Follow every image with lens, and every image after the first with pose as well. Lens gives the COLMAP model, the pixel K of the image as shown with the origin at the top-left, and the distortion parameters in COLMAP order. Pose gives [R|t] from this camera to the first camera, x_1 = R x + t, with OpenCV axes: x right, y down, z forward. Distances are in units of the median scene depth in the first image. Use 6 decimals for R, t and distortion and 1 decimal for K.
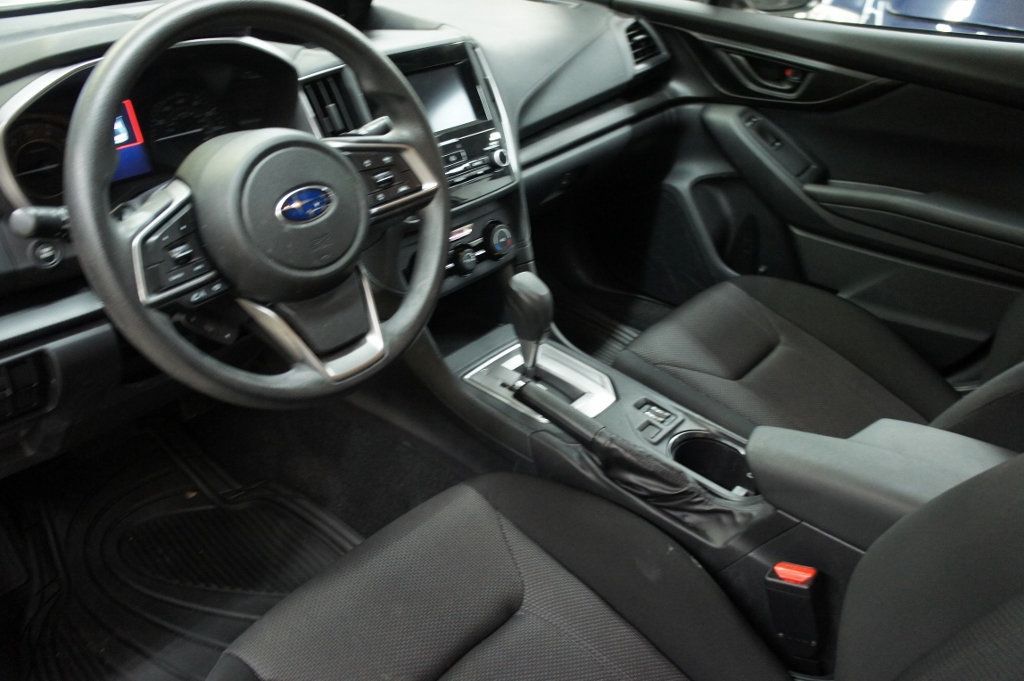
lens RADIAL K [[866.5, 0, 512.0], [0, 866.5, 340.5], [0, 0, 1]] dist [-0.097000, 0.001899]
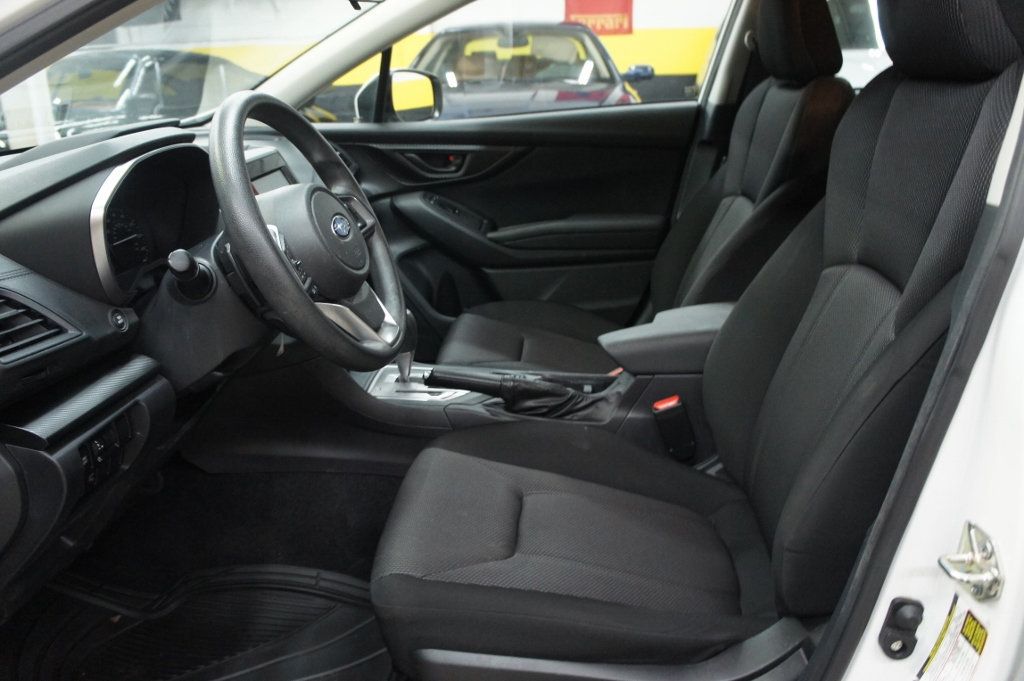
lens RADIAL K [[866.5, 0, 512.0], [0, 866.5, 340.5], [0, 0, 1]] dist [-0.097000, 0.001899]
pose [[0.810459, -0.251851, 0.528893, -0.399095], [0.351943, 0.931092, -0.095934, 0.122406], [-0.468287, 0.263890, 0.843249, -0.132043]]
